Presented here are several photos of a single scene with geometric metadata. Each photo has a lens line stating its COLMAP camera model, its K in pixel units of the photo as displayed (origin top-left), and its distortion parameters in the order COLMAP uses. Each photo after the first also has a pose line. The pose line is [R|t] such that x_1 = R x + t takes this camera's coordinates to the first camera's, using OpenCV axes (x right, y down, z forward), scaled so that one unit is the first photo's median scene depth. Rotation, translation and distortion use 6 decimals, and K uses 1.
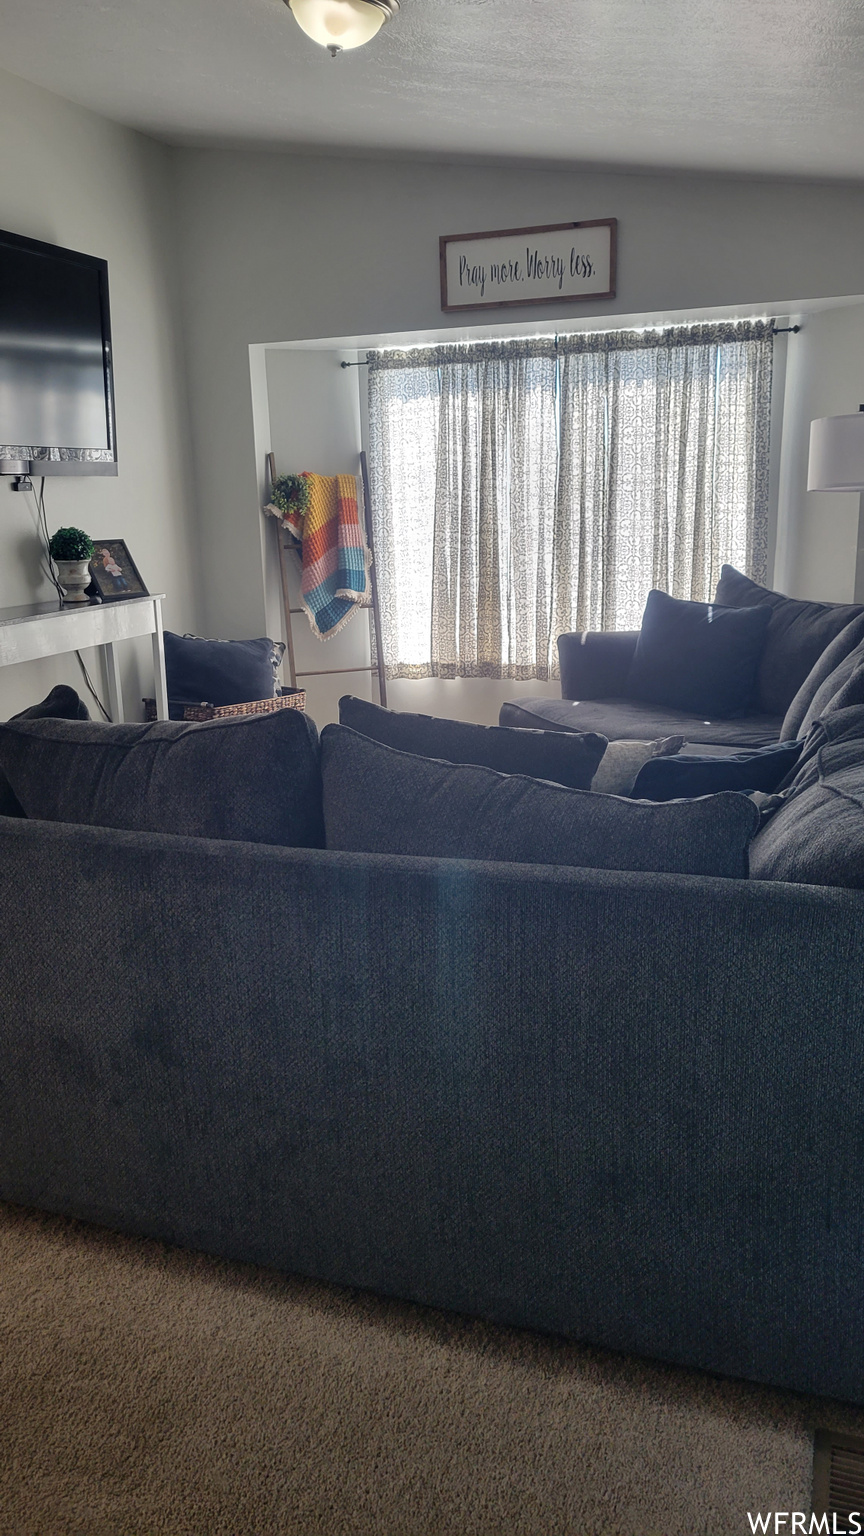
lens RADIAL K [[1143.2, 0, 420.6], [0, 1143.2, 777.3], [0, 0, 1]] dist [0.014537, -0.013732]
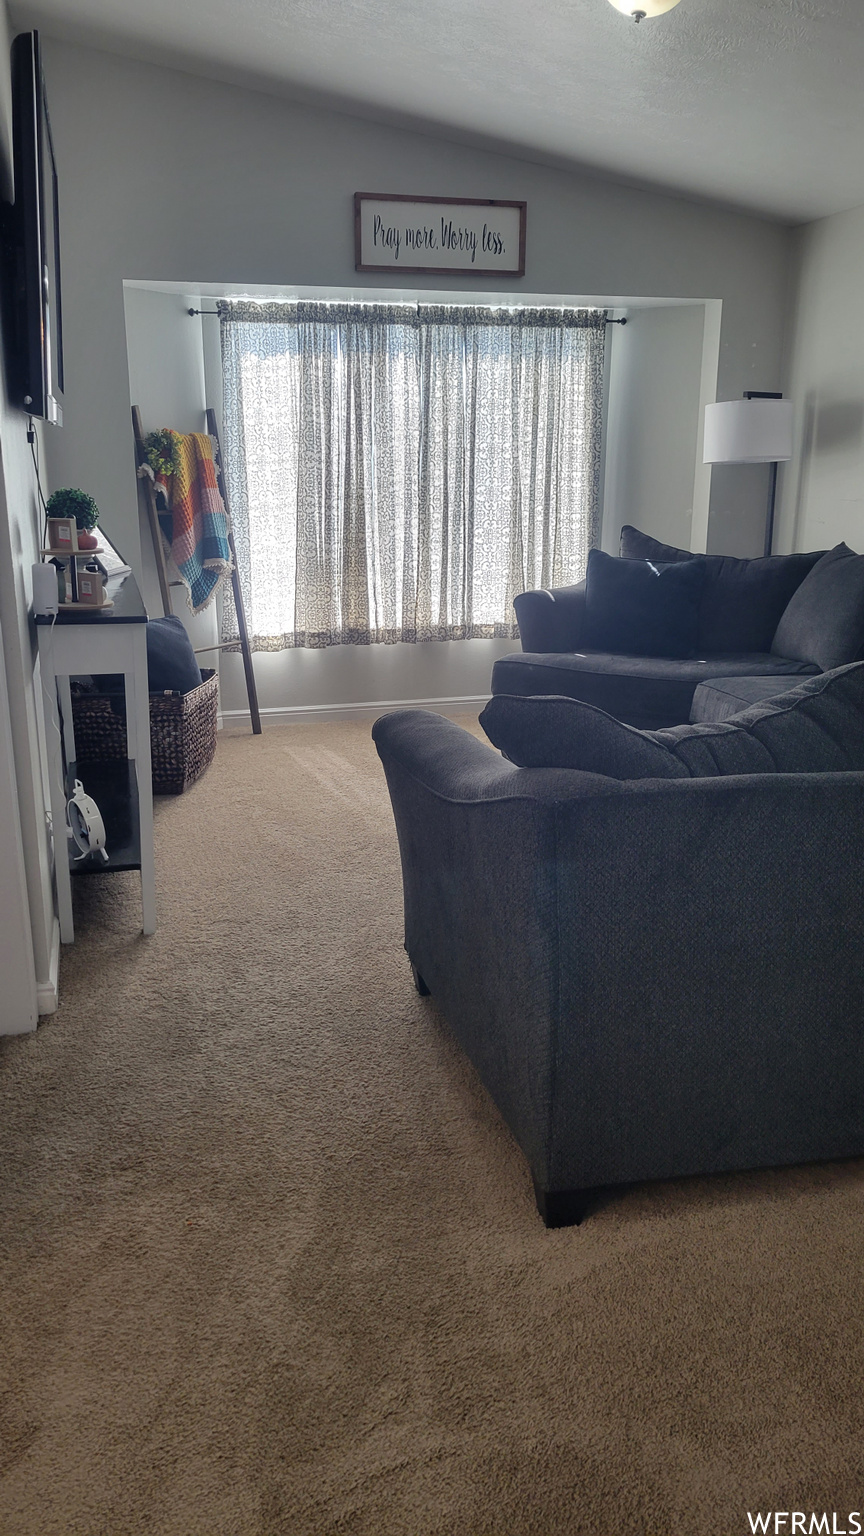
lens RADIAL K [[1143.2, 0, 421.6], [0, 1143.2, 758.7], [0, 0, 1]] dist [0.014537, -0.013732]
pose [[0.819233, -0.123315, 0.560046, -0.493152], [0.119010, 0.991903, 0.044318, -0.027426], [-0.560976, 0.030344, 0.827275, 0.160174]]
